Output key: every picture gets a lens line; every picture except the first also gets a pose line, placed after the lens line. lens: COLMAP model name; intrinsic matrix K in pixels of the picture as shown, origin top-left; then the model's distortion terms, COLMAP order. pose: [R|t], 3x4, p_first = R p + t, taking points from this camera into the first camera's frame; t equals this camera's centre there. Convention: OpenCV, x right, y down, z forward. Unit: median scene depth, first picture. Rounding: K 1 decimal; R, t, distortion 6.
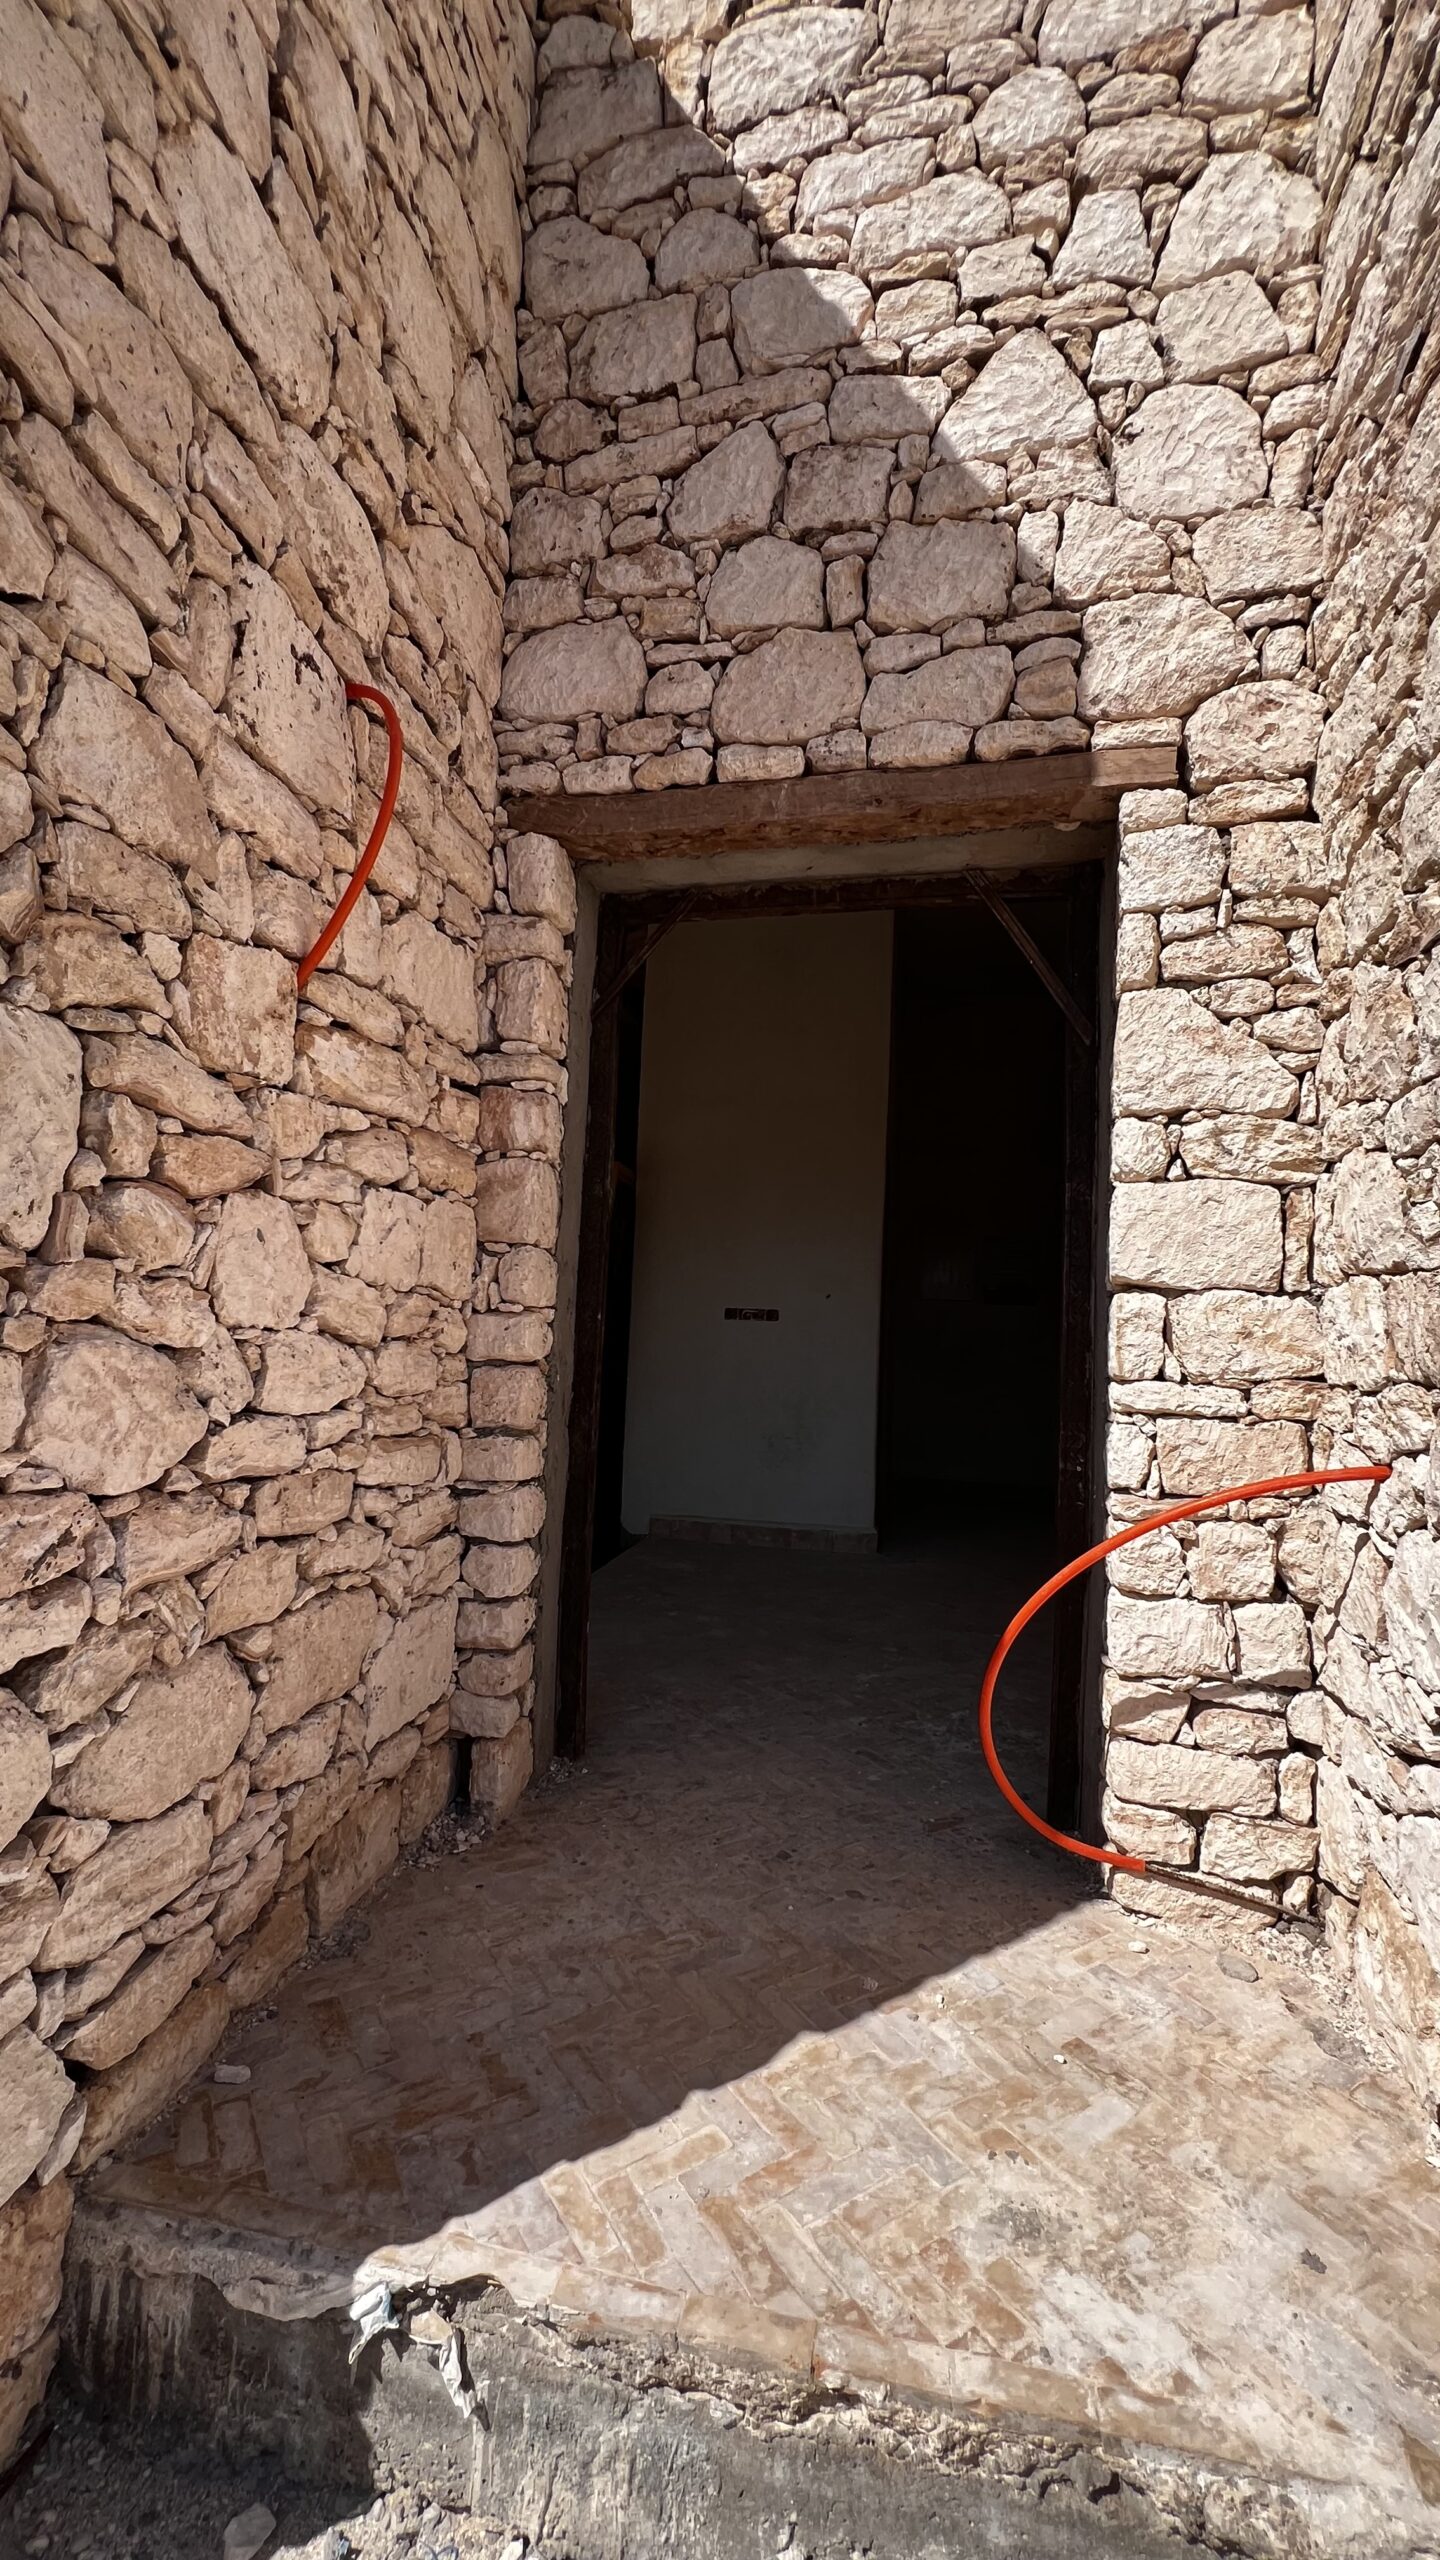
lens RADIAL K [[1025.3, 0, 716.8], [0, 1025.3, 1281.5], [0, 0, 1]] dist [-0.000491, -0.000816]
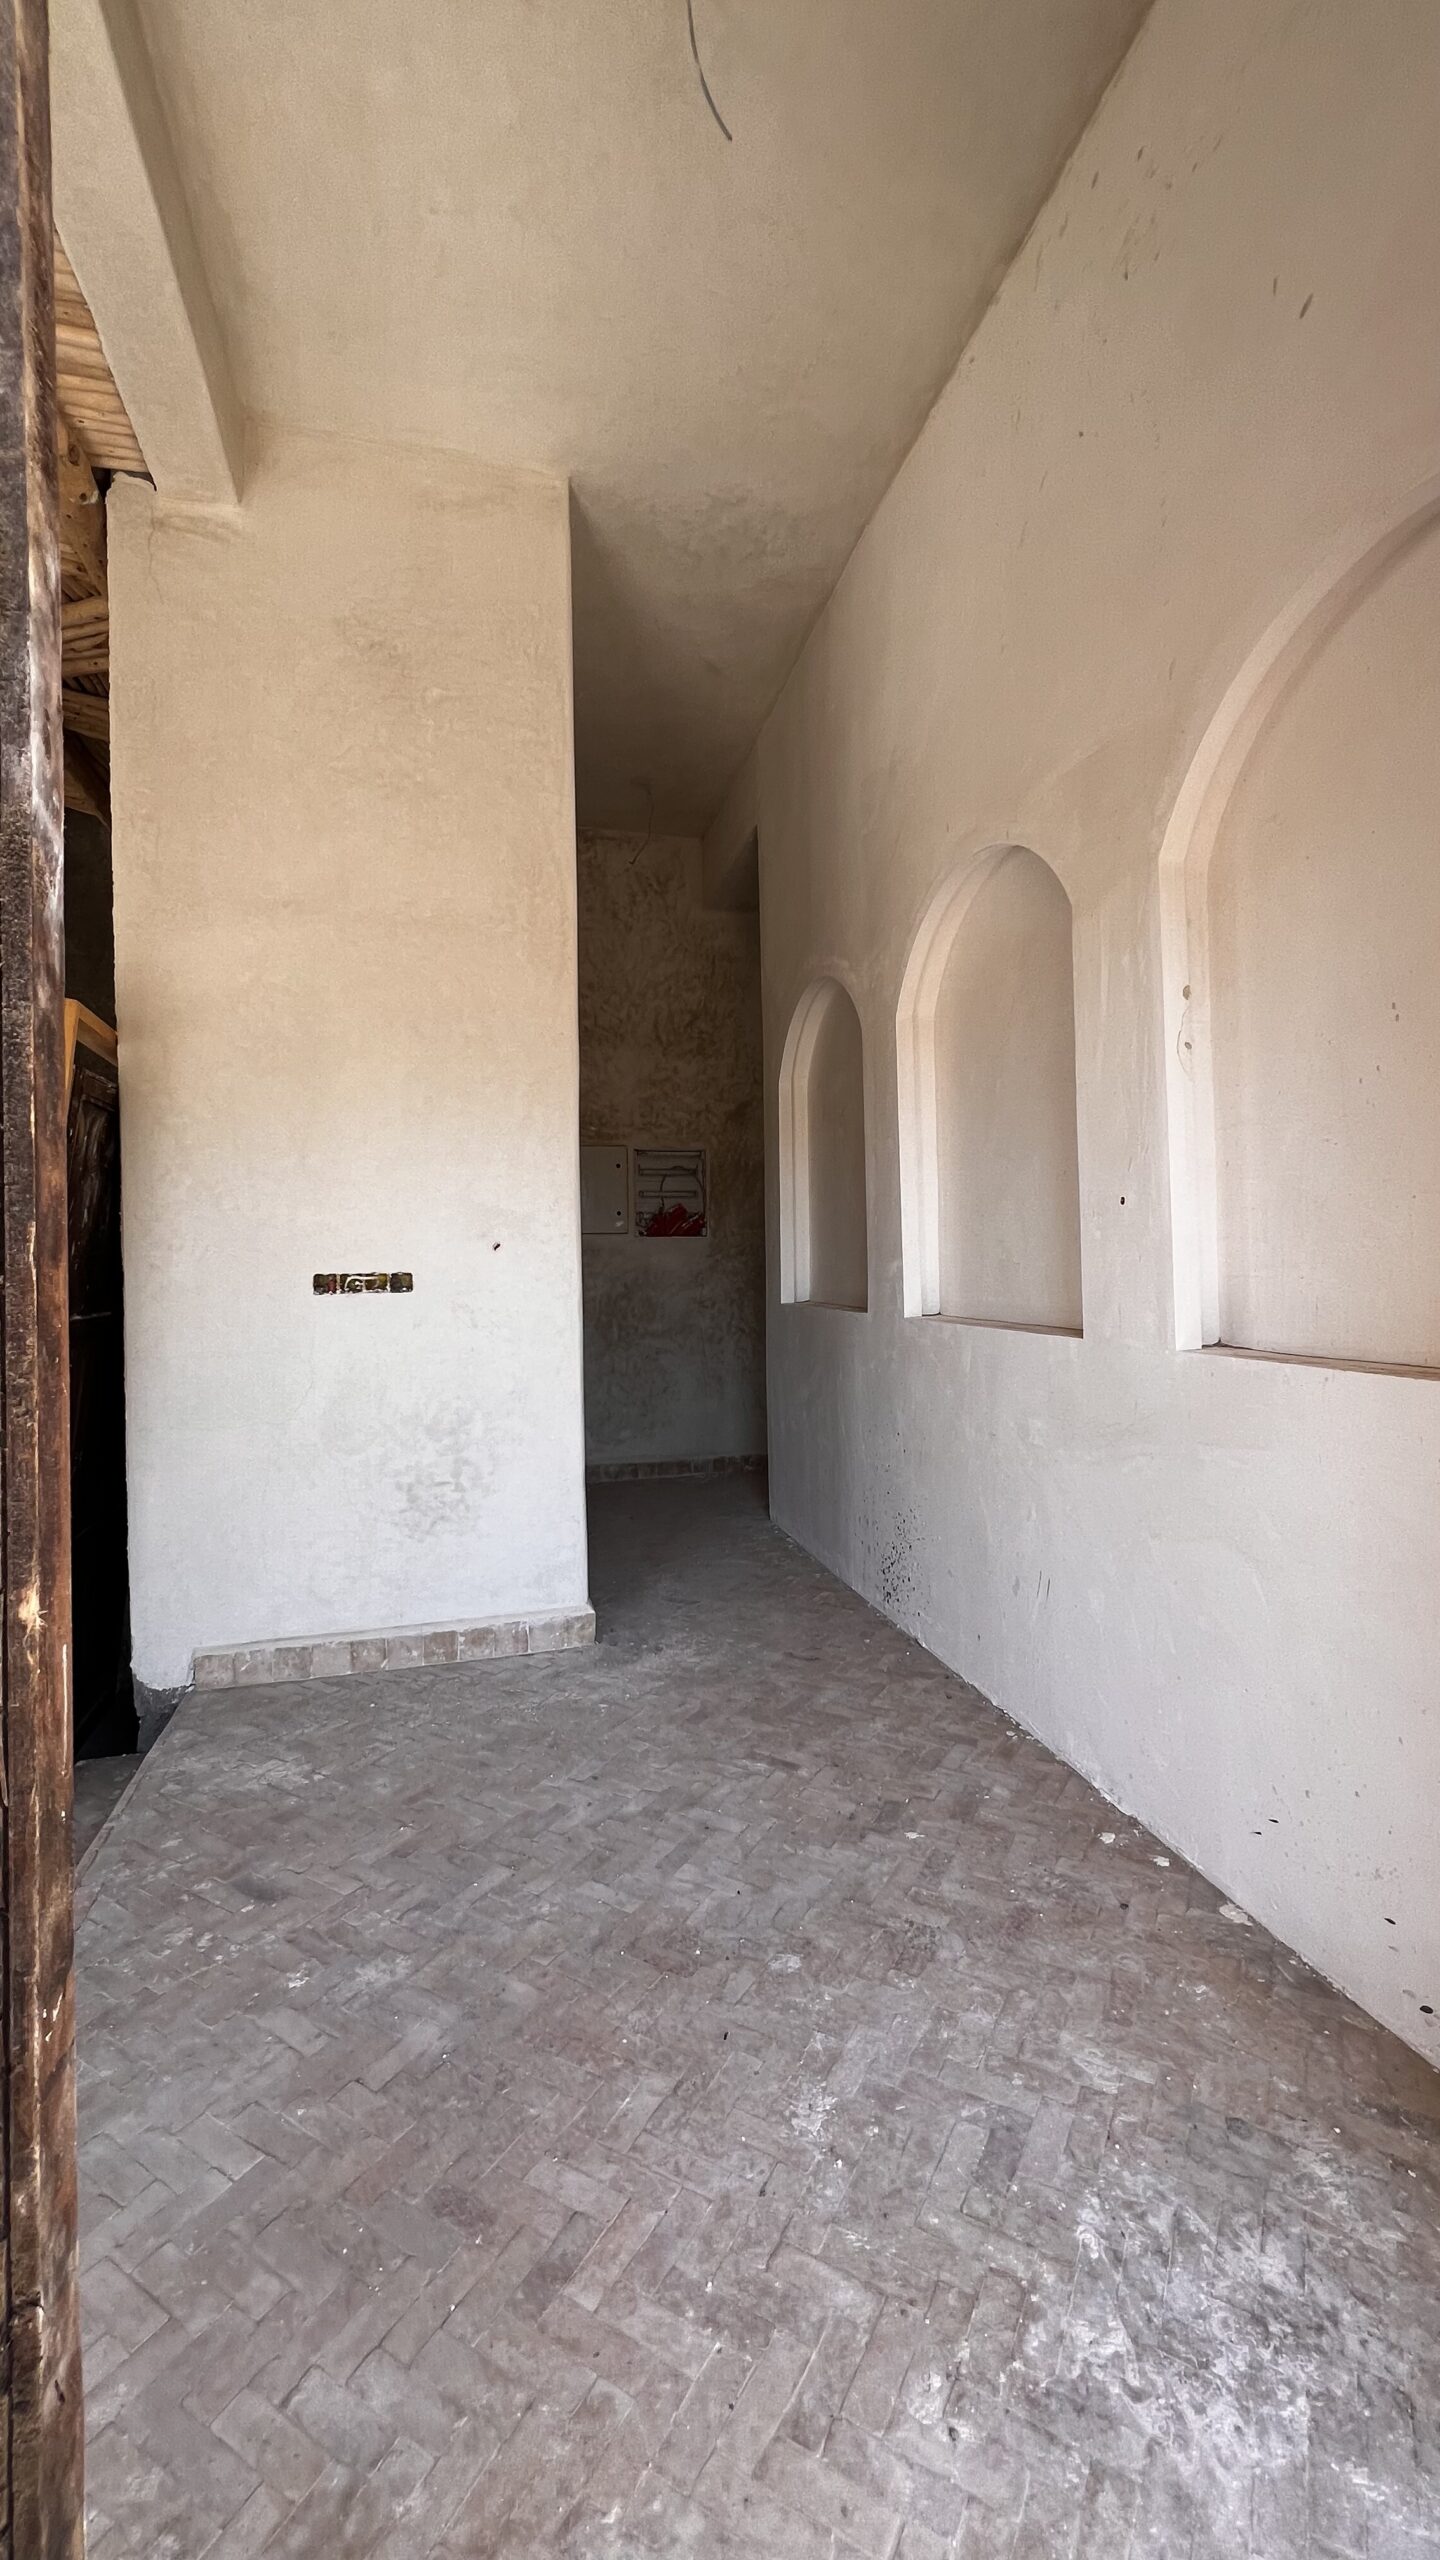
lens RADIAL K [[1025.3, 0, 733.2], [0, 1025.3, 1278.2], [0, 0, 1]] dist [-0.000491, -0.000816]
pose [[0.893029, -0.053886, 0.446761, -0.041522], [0.022717, 0.996937, 0.074837, -0.010593], [-0.449426, -0.056683, 0.891518, 0.391814]]
